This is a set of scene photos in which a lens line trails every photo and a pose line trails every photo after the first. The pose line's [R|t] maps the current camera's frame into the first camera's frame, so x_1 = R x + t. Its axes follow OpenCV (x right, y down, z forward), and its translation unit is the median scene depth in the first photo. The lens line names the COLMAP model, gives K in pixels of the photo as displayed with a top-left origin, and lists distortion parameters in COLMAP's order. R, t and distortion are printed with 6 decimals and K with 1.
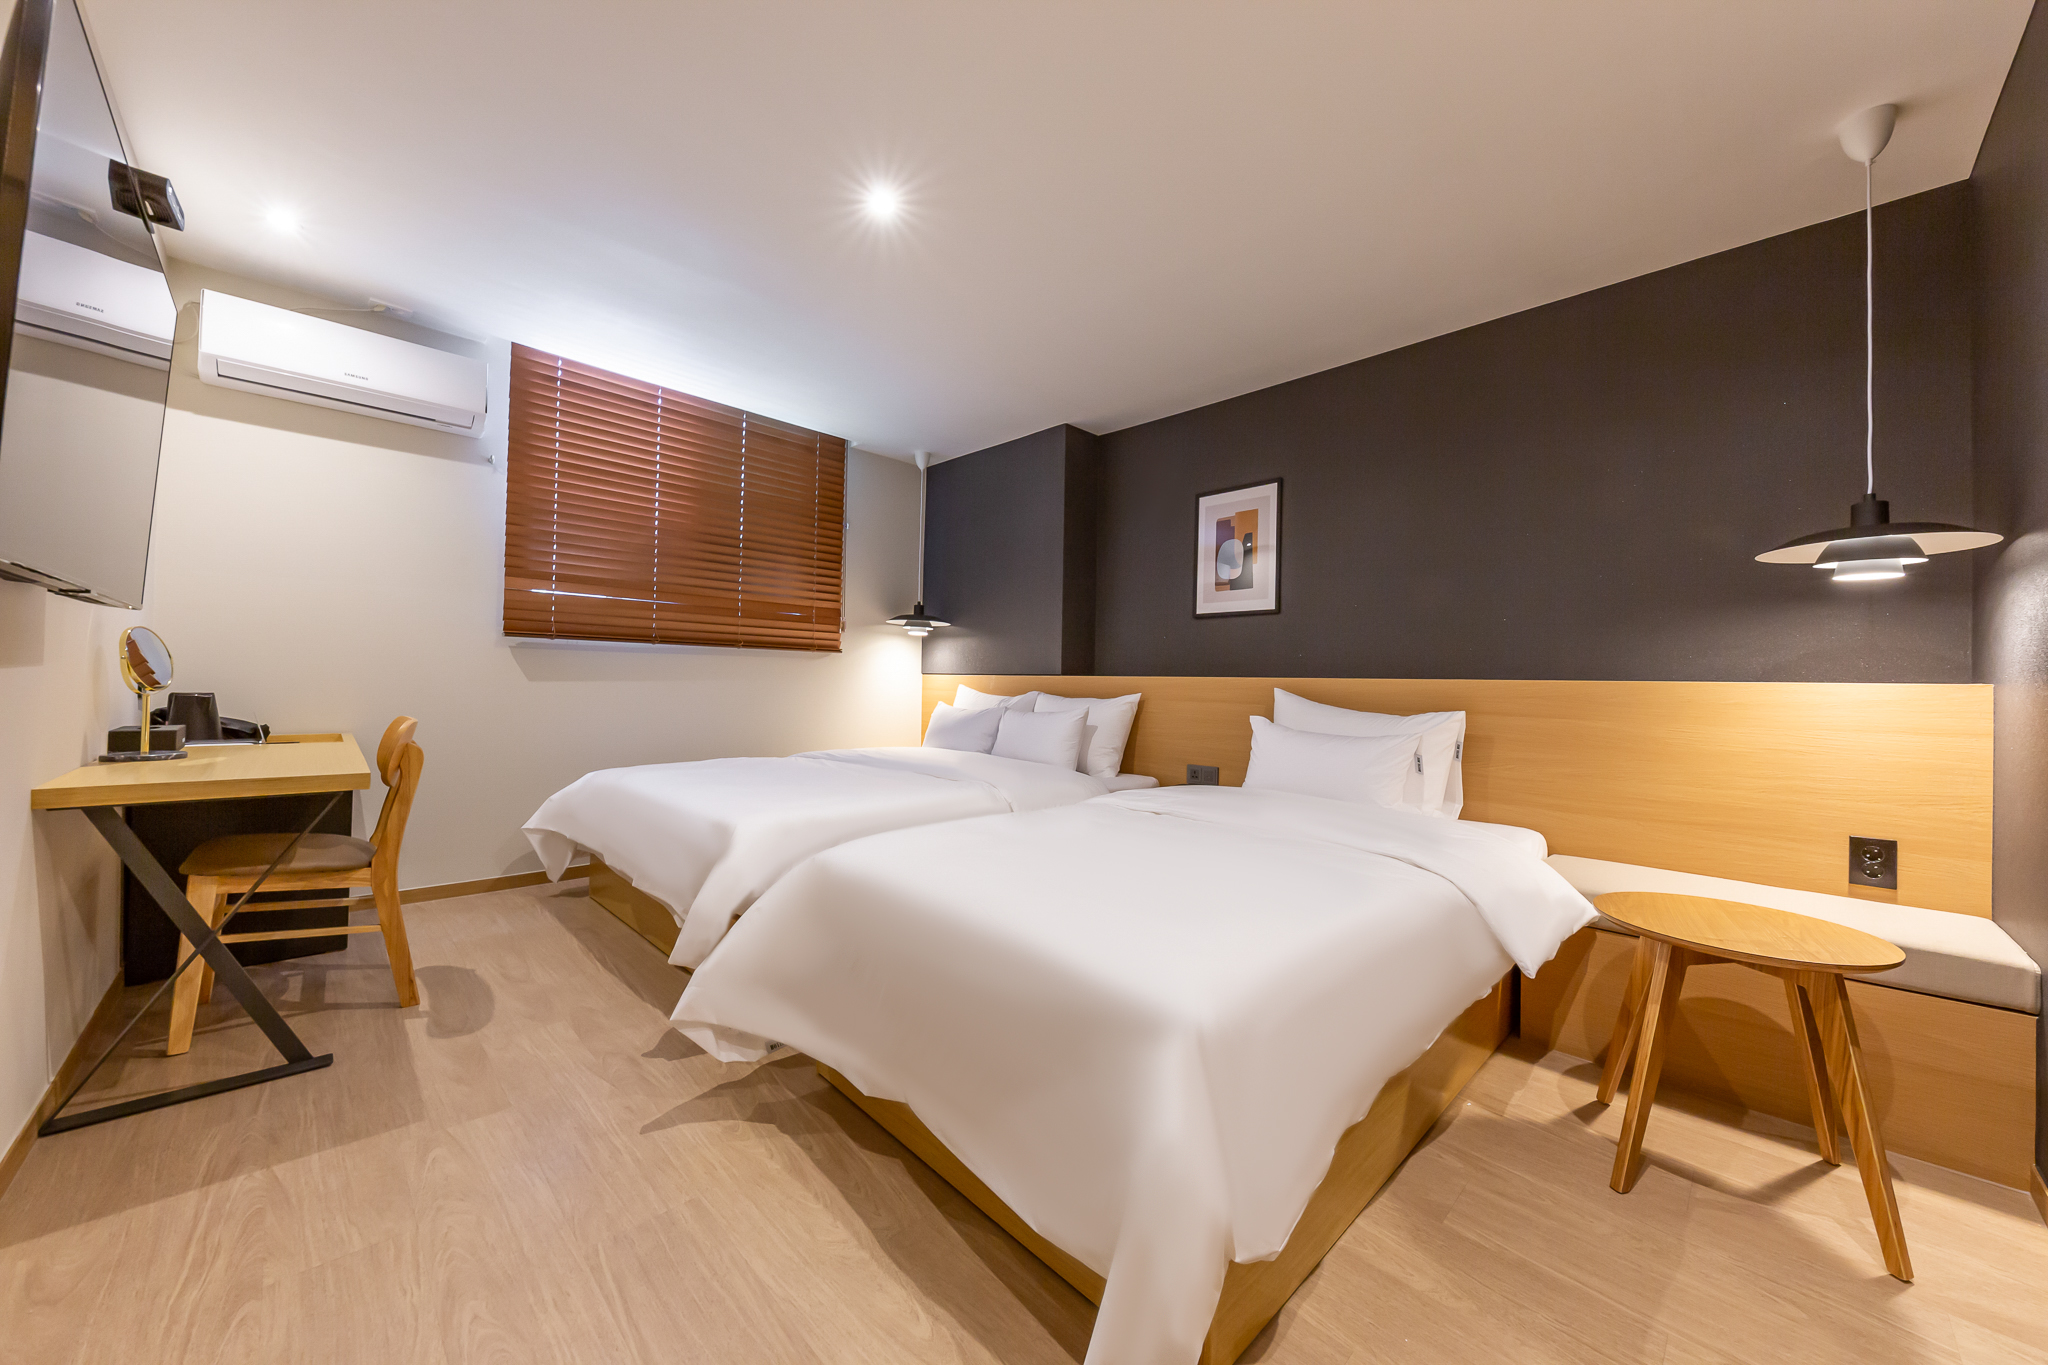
lens RADIAL K [[727.3, 0, 1024.0], [0, 727.3, 682.5], [0, 0, 1]] dist [0.000543, -0.003402]
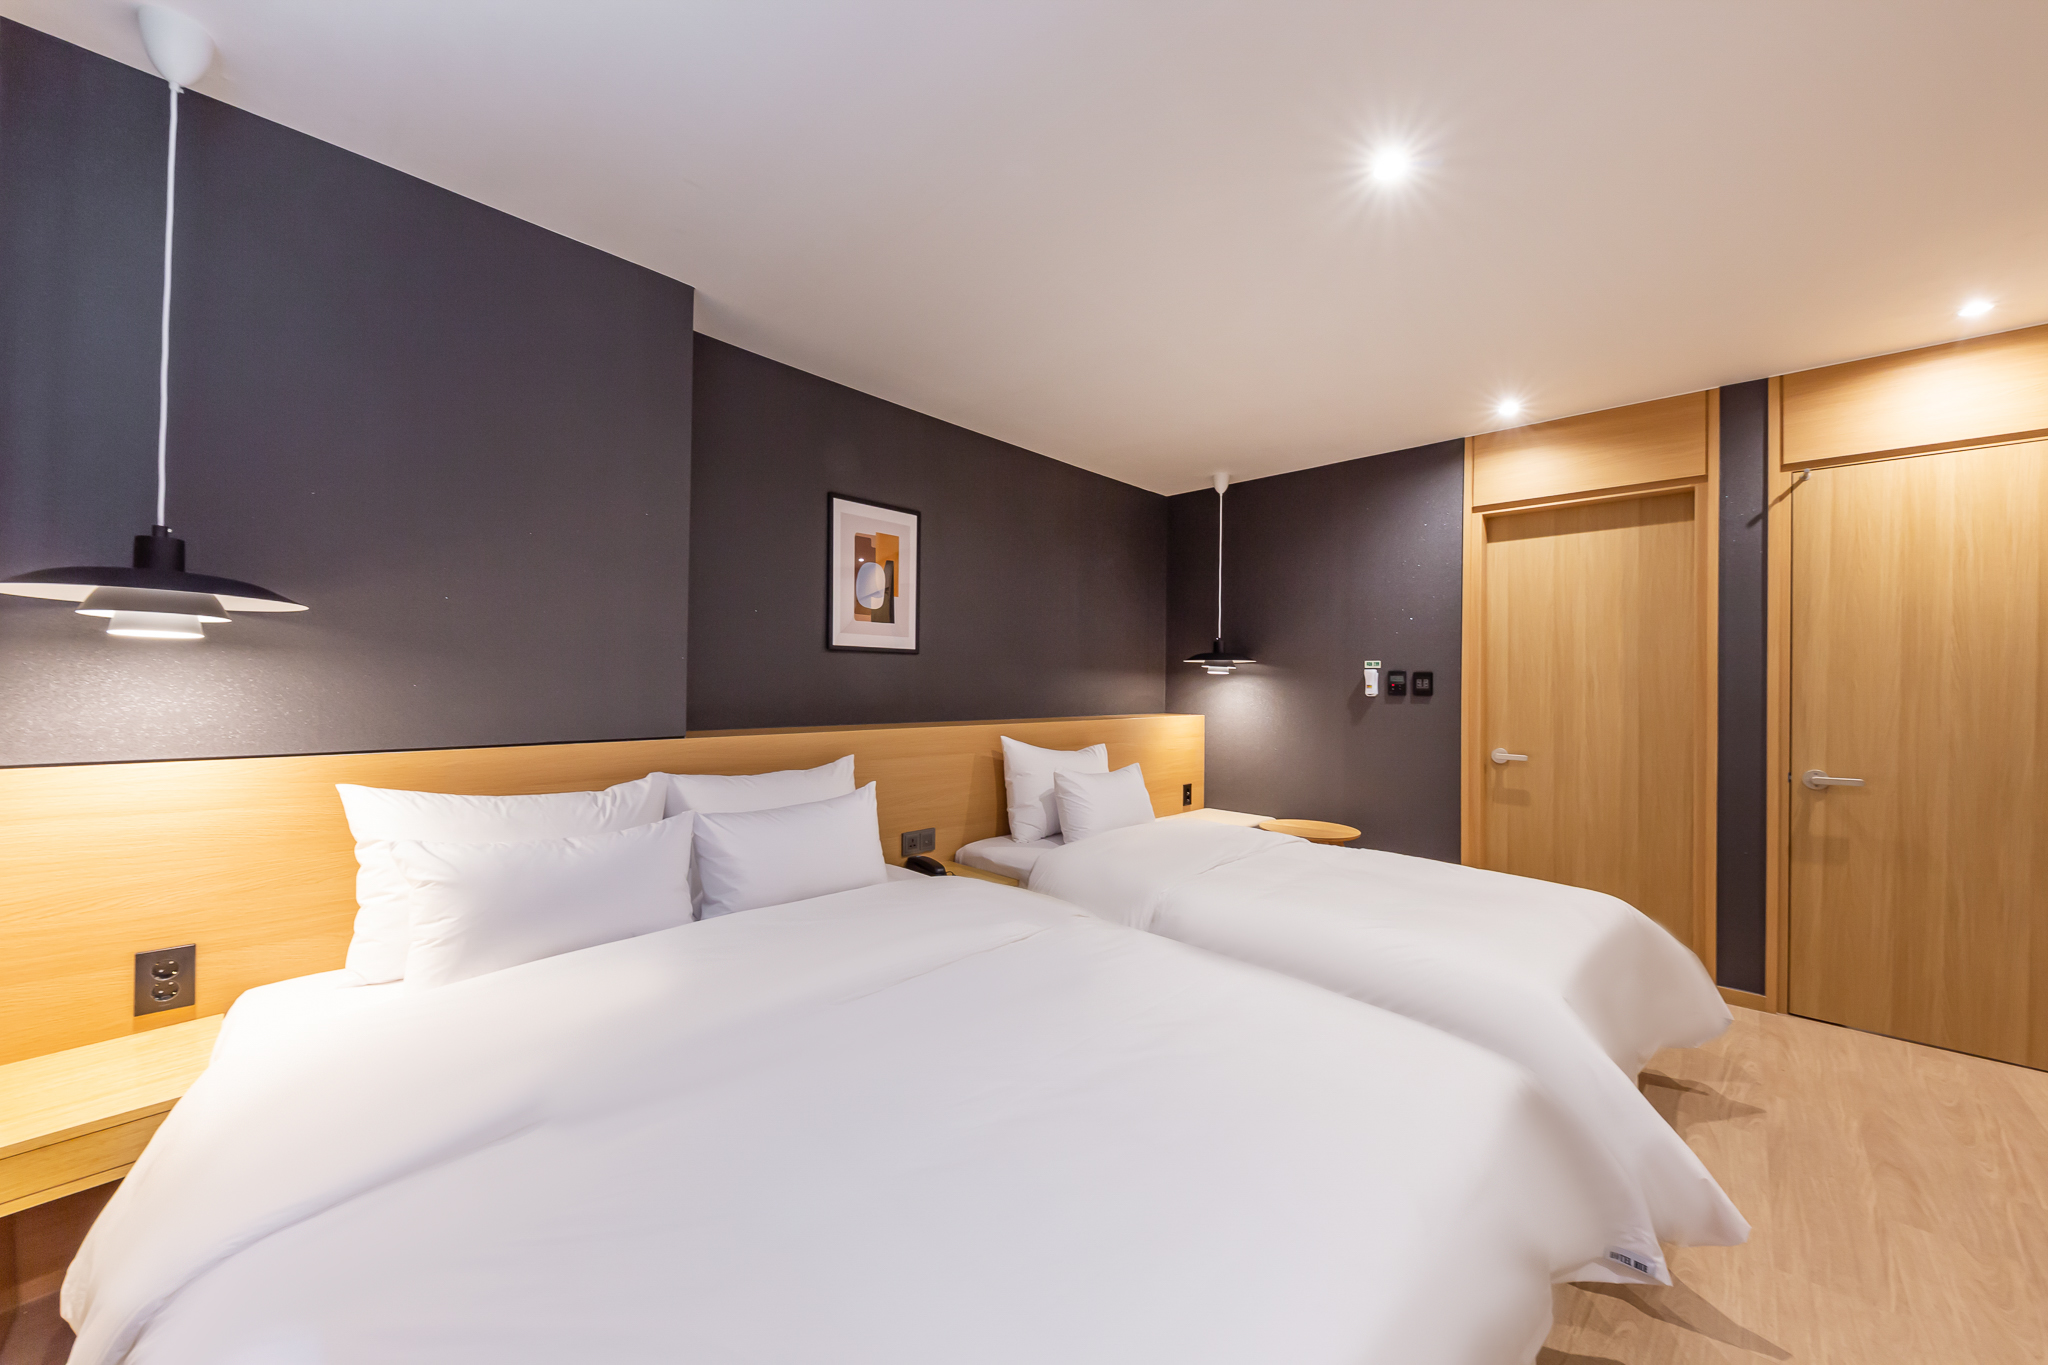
lens RADIAL K [[727.3, 0, 1024.0], [0, 727.3, 682.5], [0, 0, 1]] dist [0.000543, -0.003402]
pose [[-0.018729, -0.022446, 0.999573, -0.588312], [-0.022257, 0.999510, 0.022028, -0.079336], [-0.999577, -0.021835, -0.019220, 0.850160]]
